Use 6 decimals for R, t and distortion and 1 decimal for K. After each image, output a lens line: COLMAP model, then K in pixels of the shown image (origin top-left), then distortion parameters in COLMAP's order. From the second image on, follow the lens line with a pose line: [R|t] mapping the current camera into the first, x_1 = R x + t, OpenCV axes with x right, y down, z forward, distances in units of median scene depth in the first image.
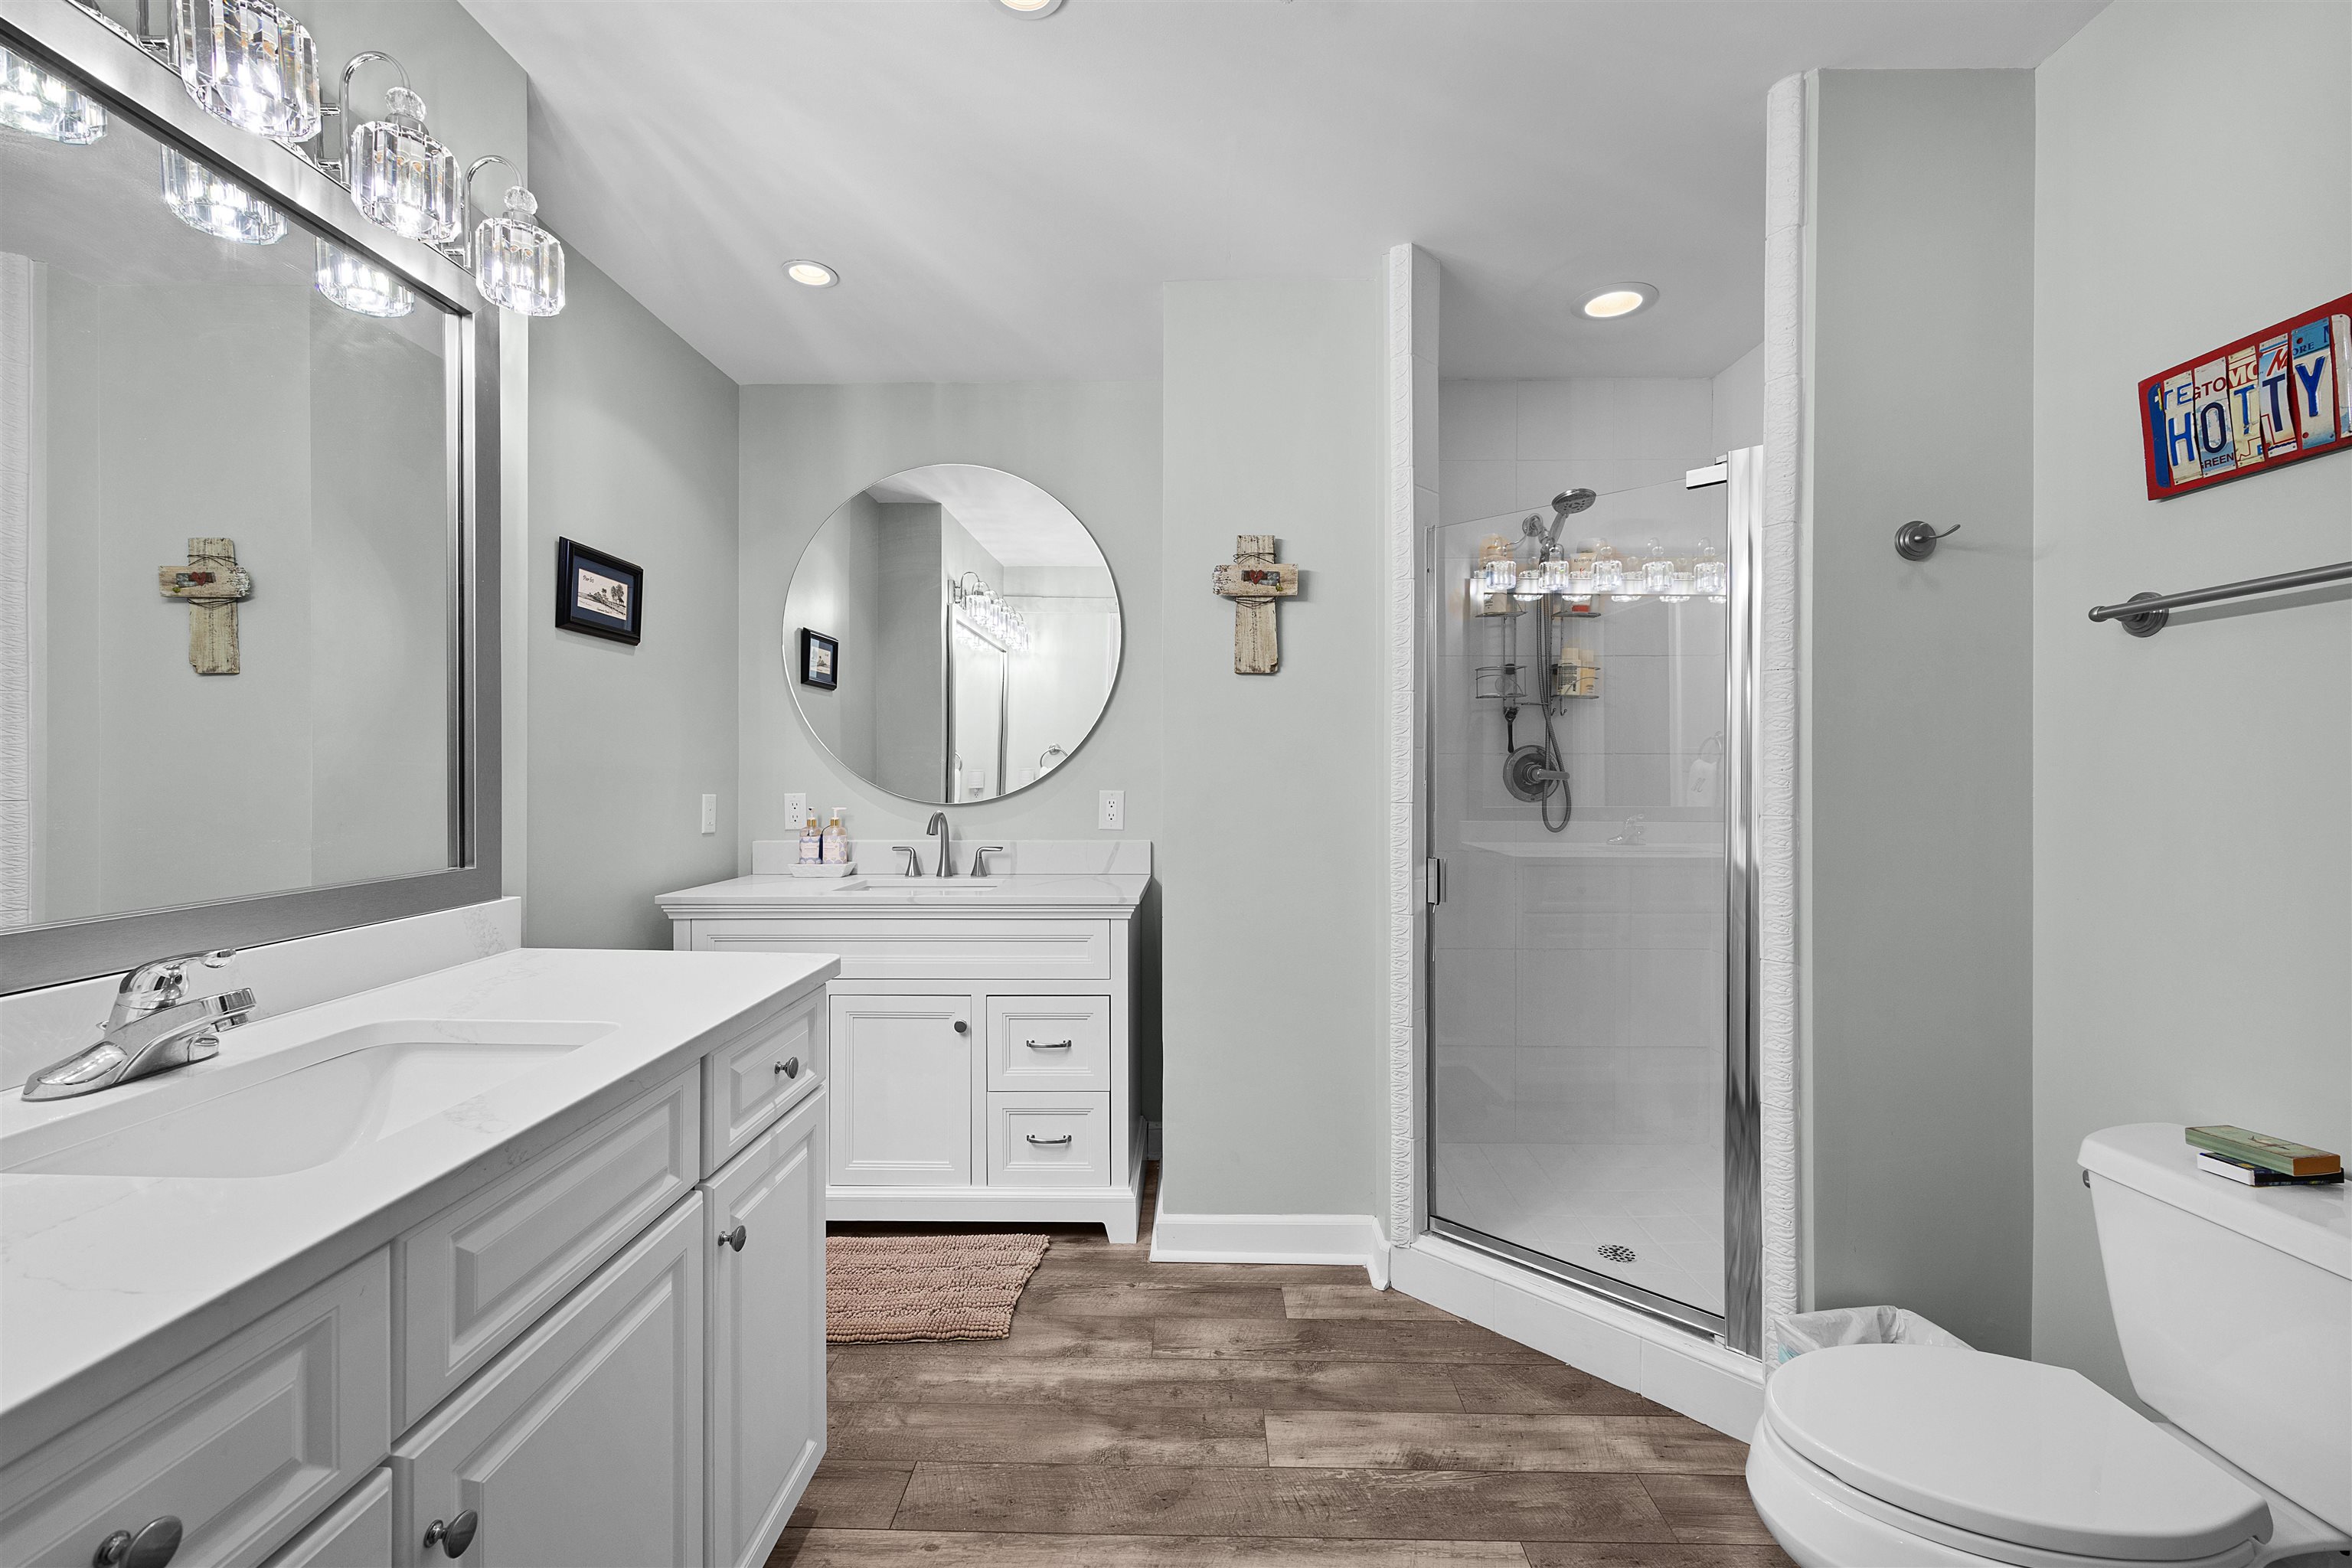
lens RADIAL K [[968.6, 0, 1176.0], [0, 968.6, 784.0], [0, 0, 1]] dist [0.001117, 0.000400]
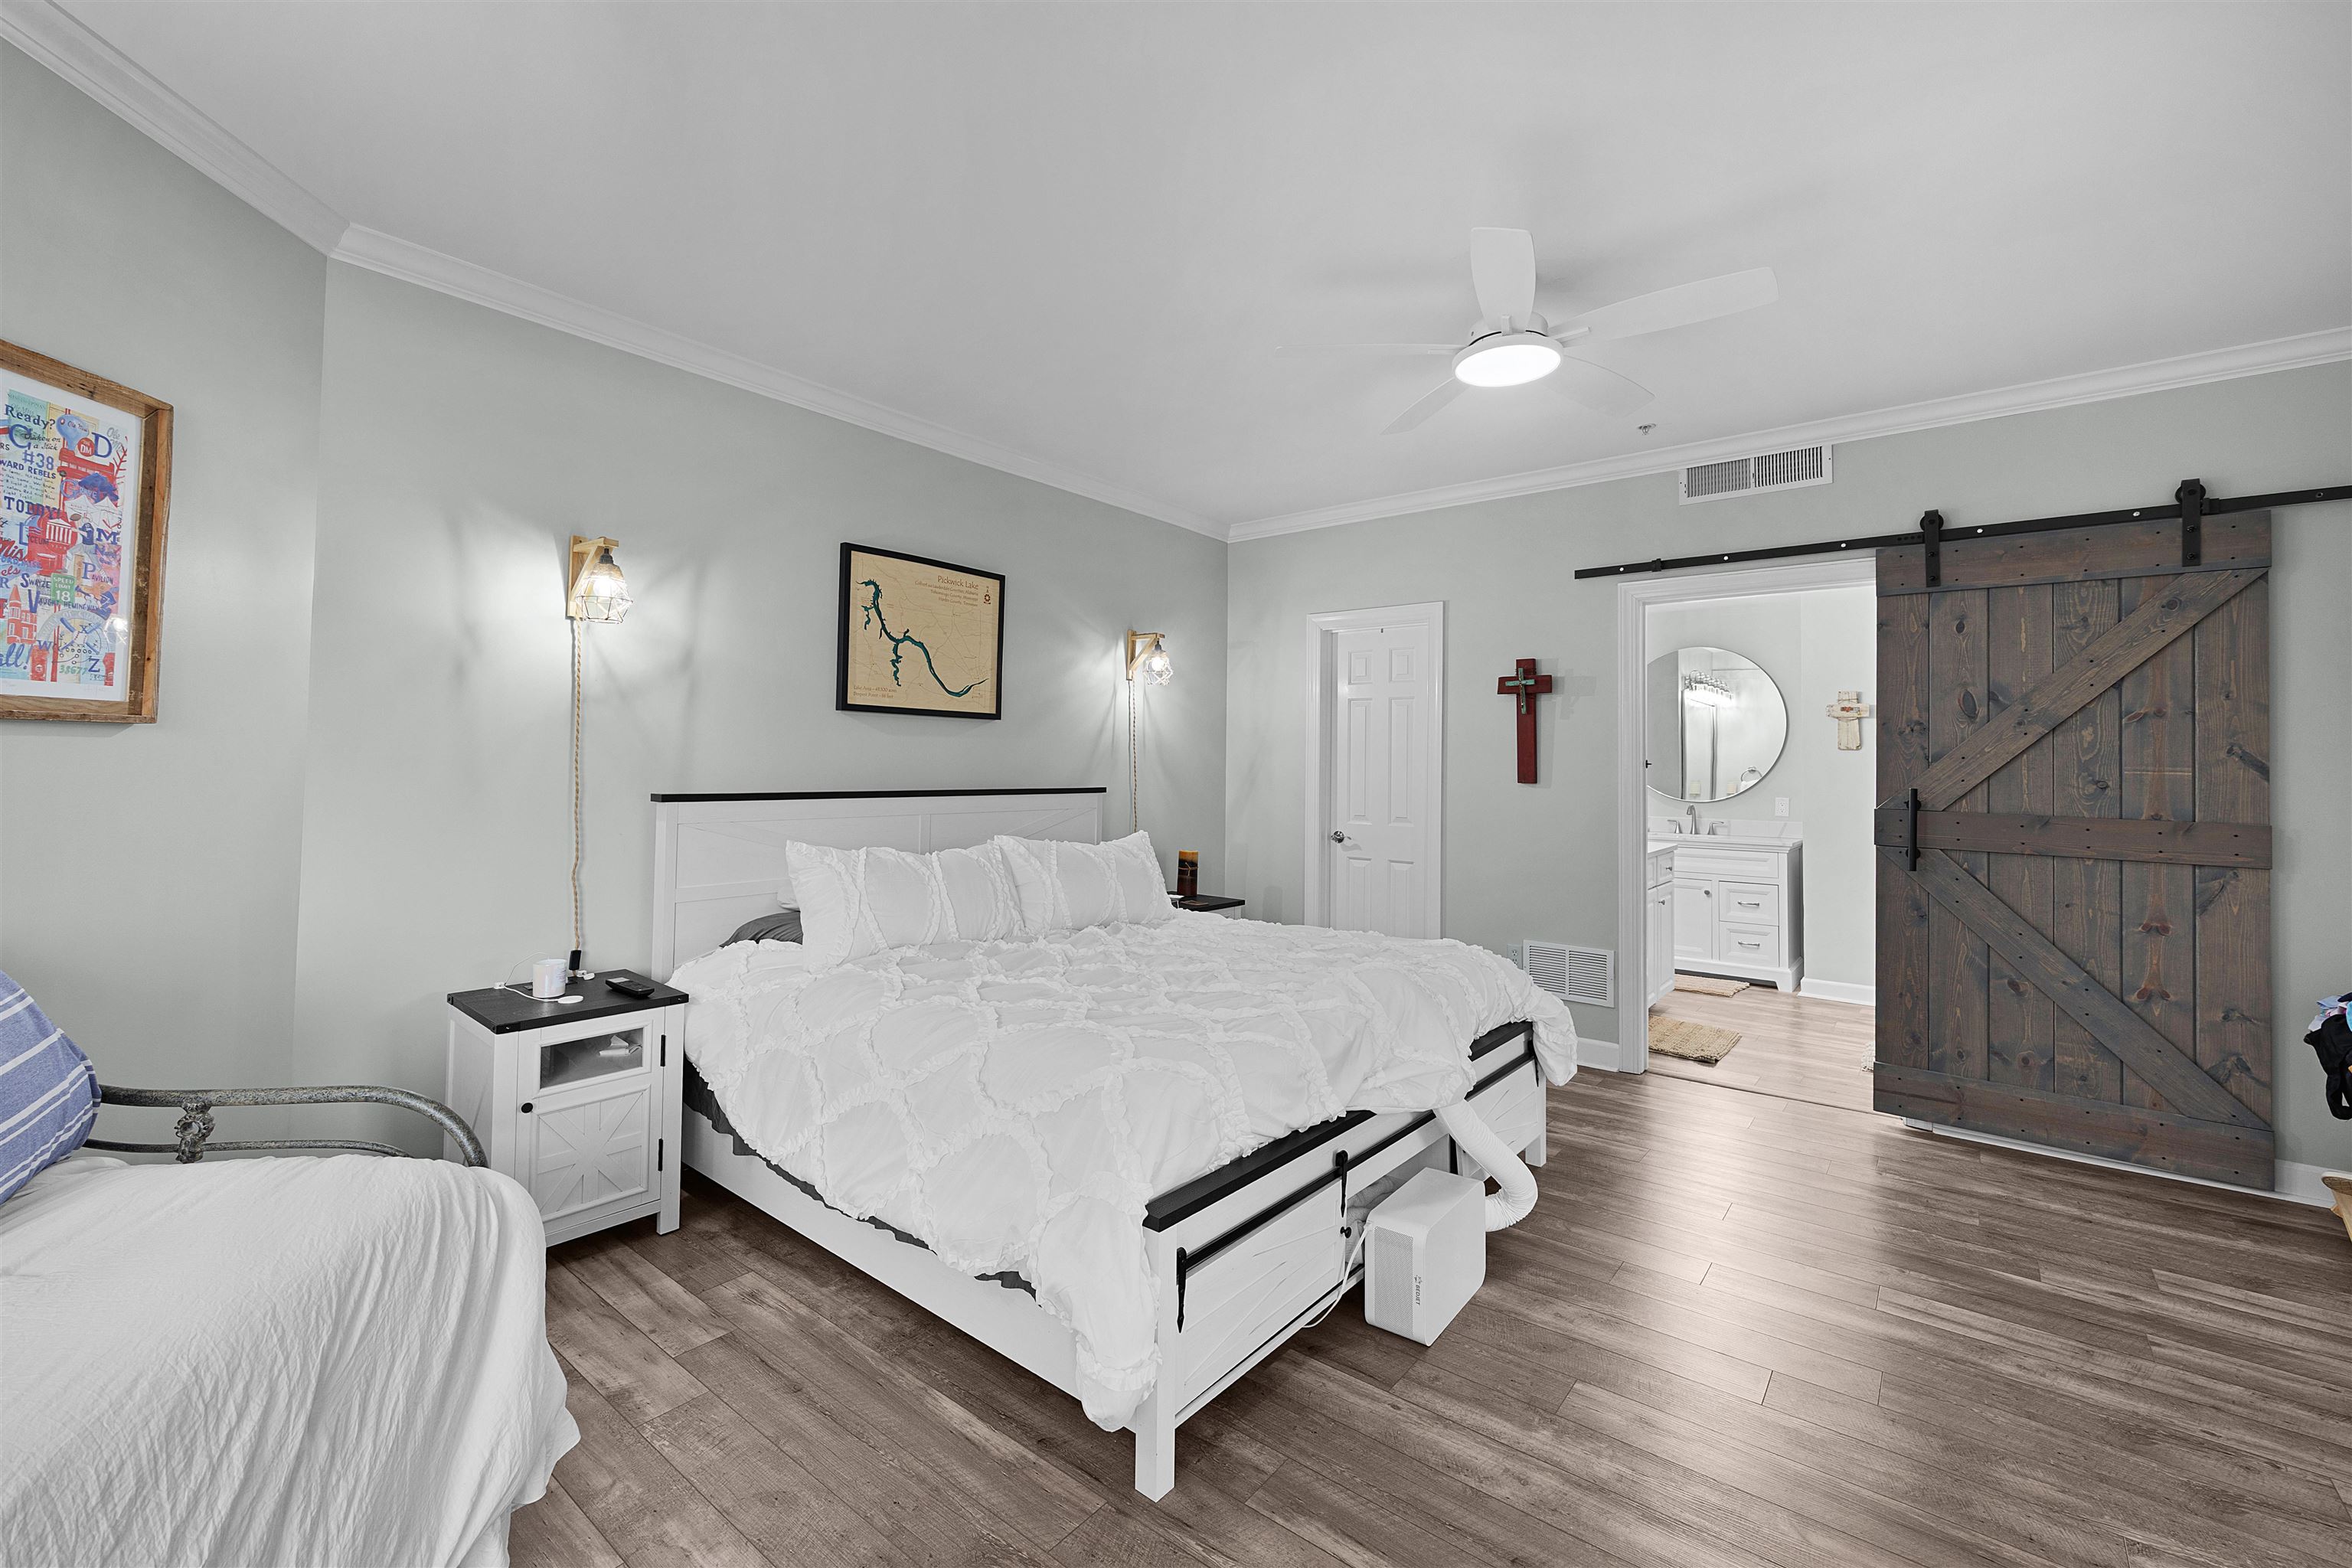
lens RADIAL K [[958.2, 0, 1140.2], [0, 958.2, 739.8], [0, 0, 1]] dist [-0.015833, 0.000092]
pose [[0.764003, -0.015166, -0.645034, 0.242342], [-0.009935, 0.999329, -0.035264, -0.038219], [0.645136, 0.033350, 0.763339, -1.772713]]
